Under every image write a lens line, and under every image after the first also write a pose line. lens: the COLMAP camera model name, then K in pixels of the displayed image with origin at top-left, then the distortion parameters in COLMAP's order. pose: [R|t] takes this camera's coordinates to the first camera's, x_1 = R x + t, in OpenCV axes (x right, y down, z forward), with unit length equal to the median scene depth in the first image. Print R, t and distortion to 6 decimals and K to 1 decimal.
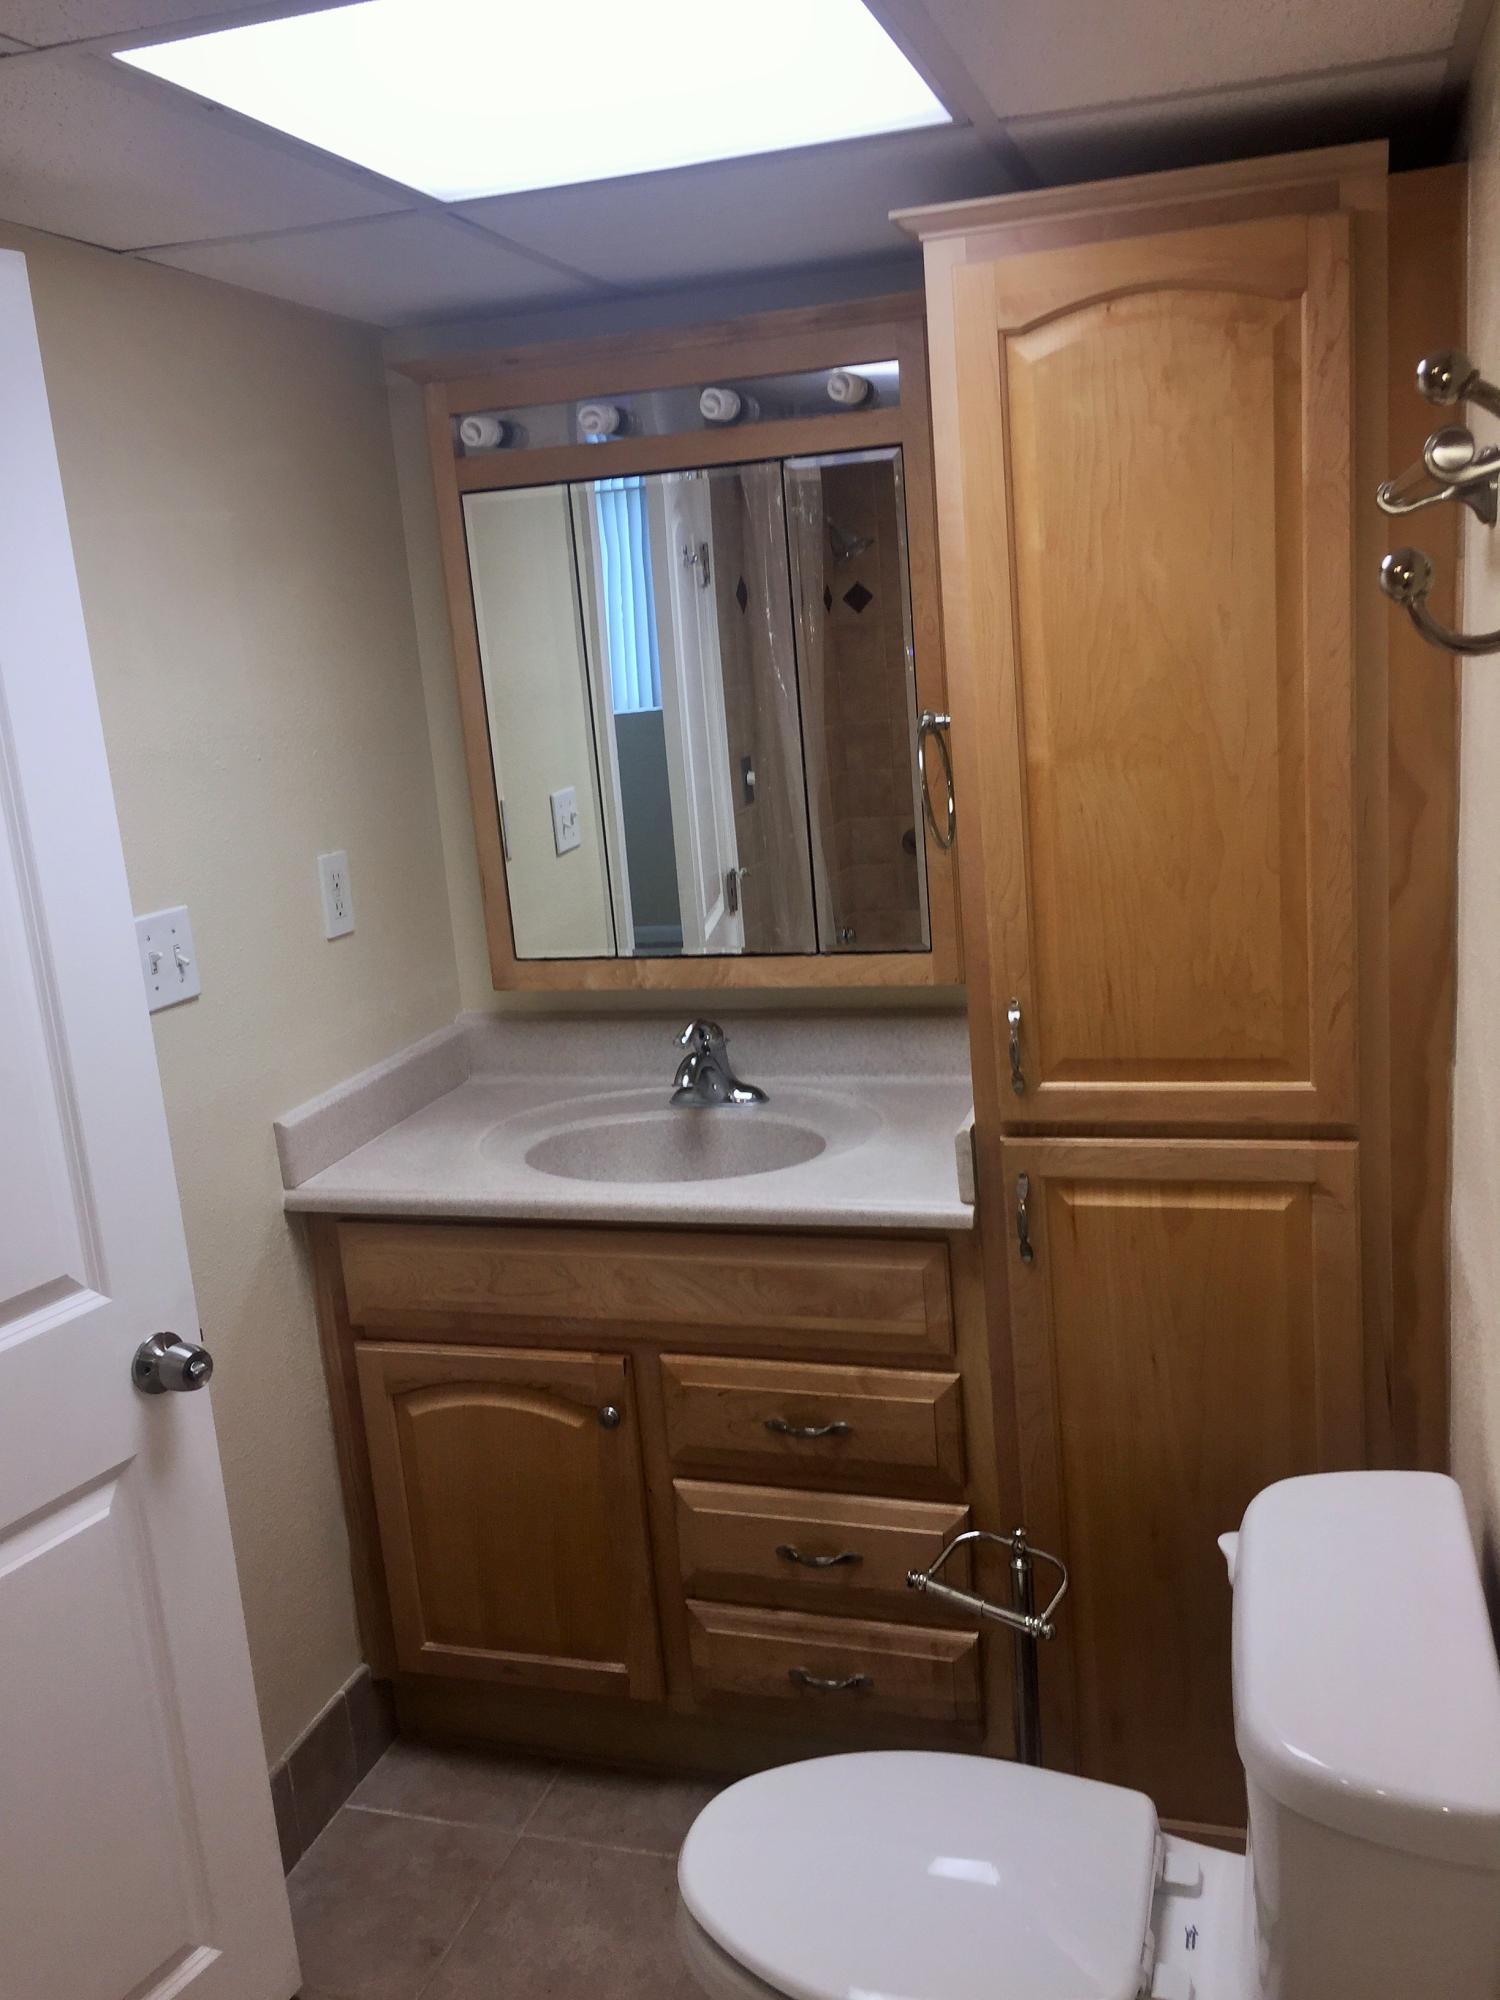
lens RADIAL K [[1718.9, 0, 749.9], [0, 1718.9, 1002.2], [0, 0, 1]] dist [0.077503, -0.092752]
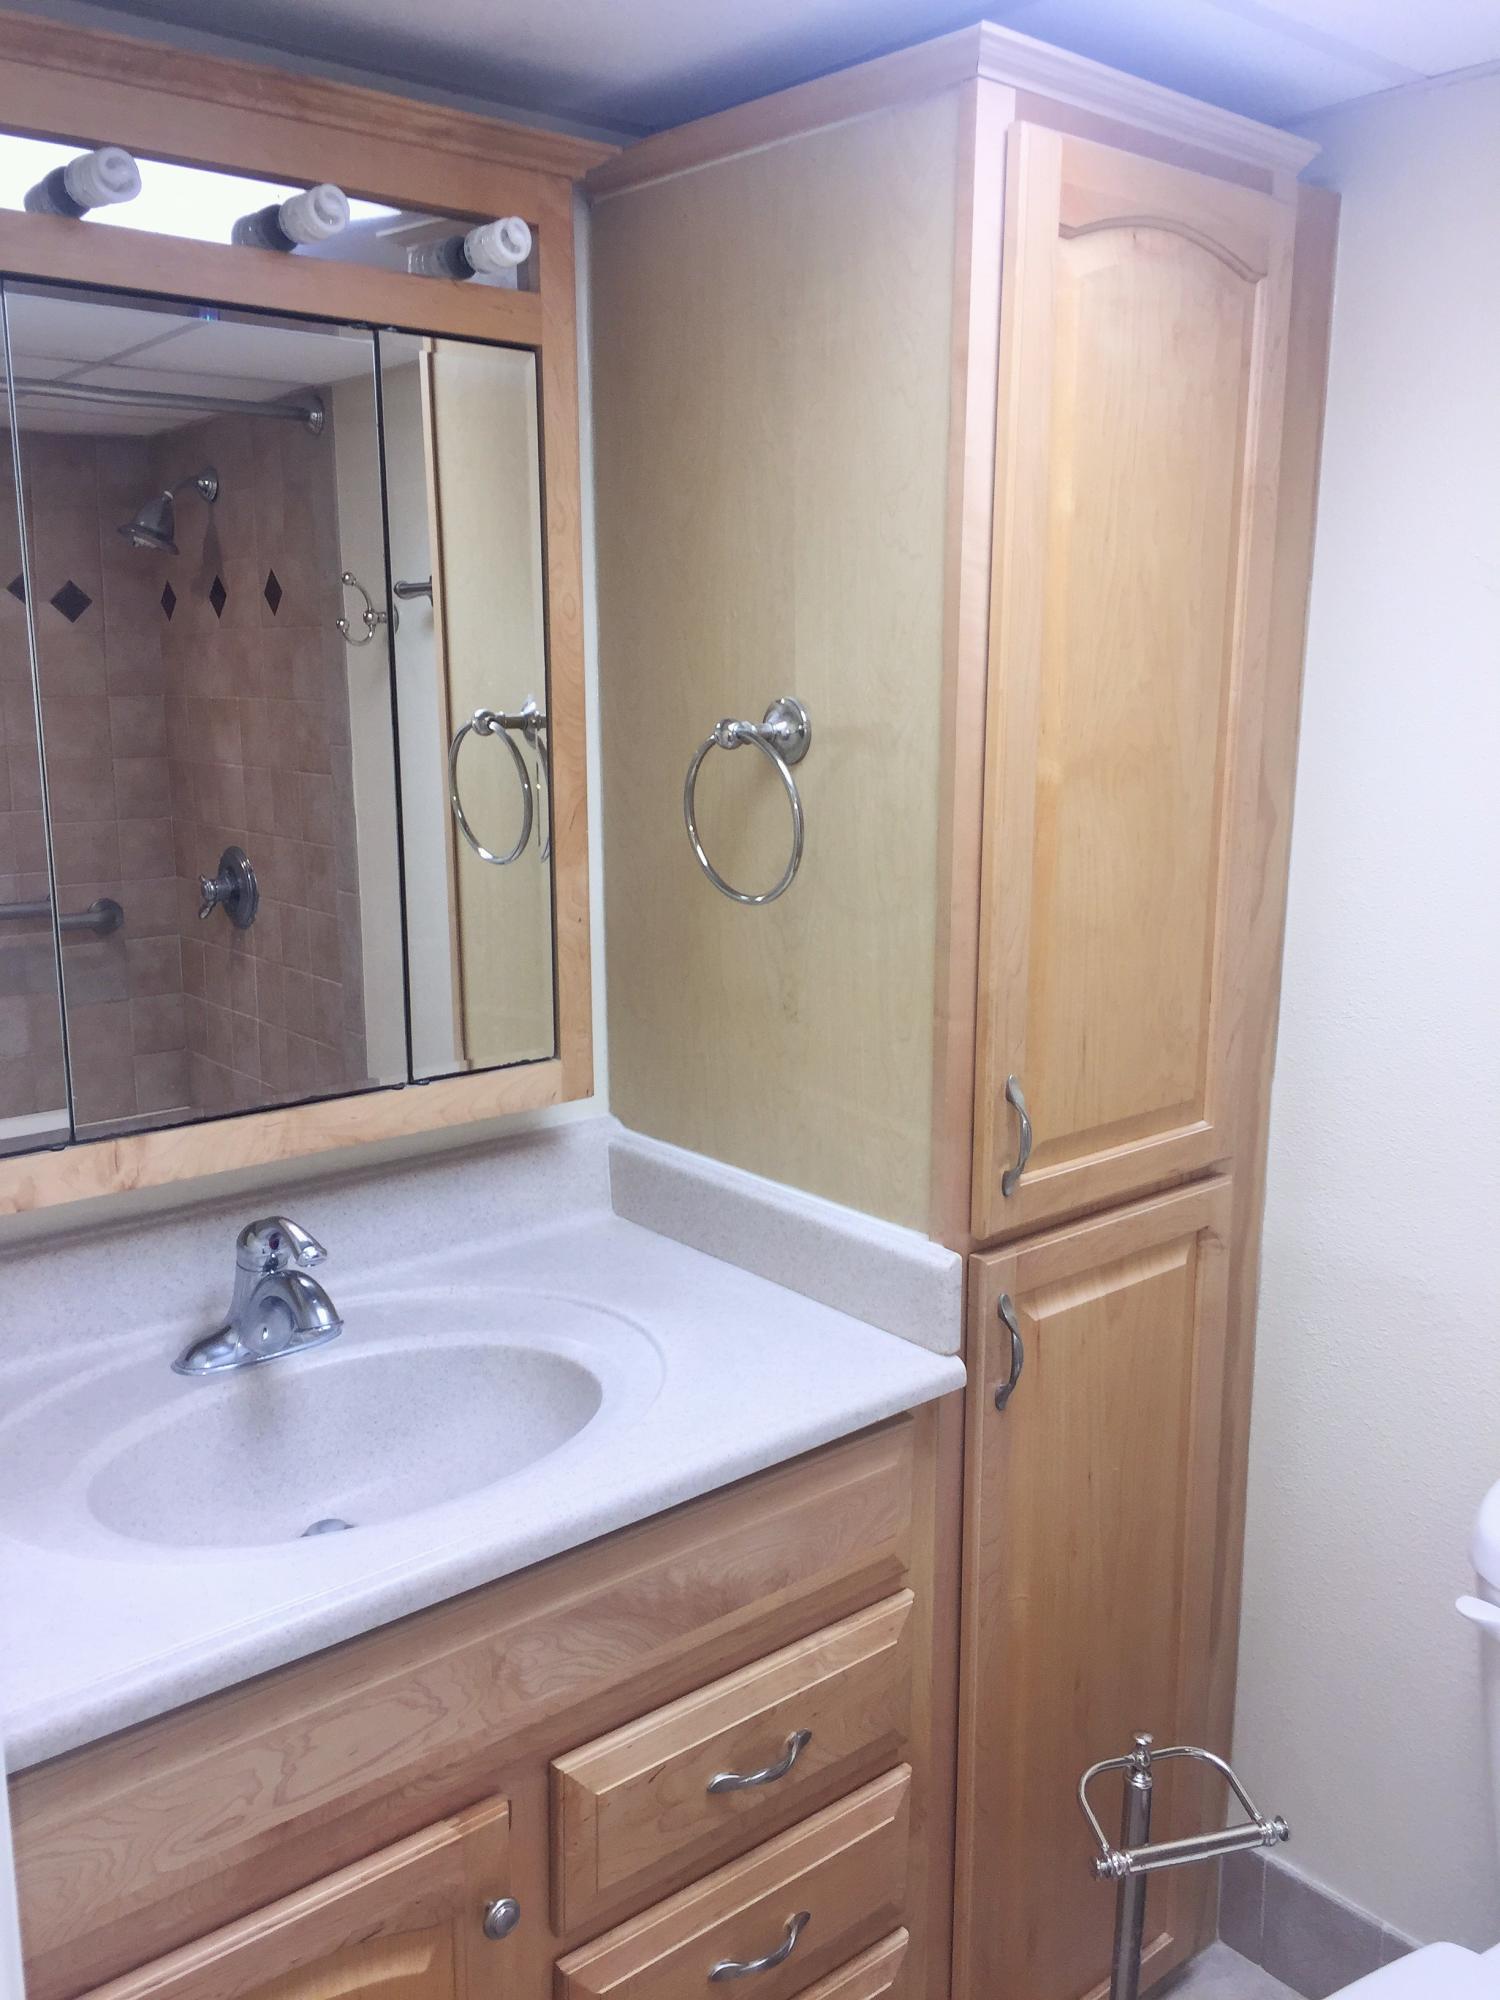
lens RADIAL K [[1718.9, 0, 751.3], [0, 1718.9, 999.2], [0, 0, 1]] dist [0.077503, -0.092752]
pose [[0.529457, -0.086321, 0.843933, -0.570724], [0.142523, 0.989721, 0.011818, -0.062957], [-0.836279, 0.114023, 0.536318, 0.671662]]
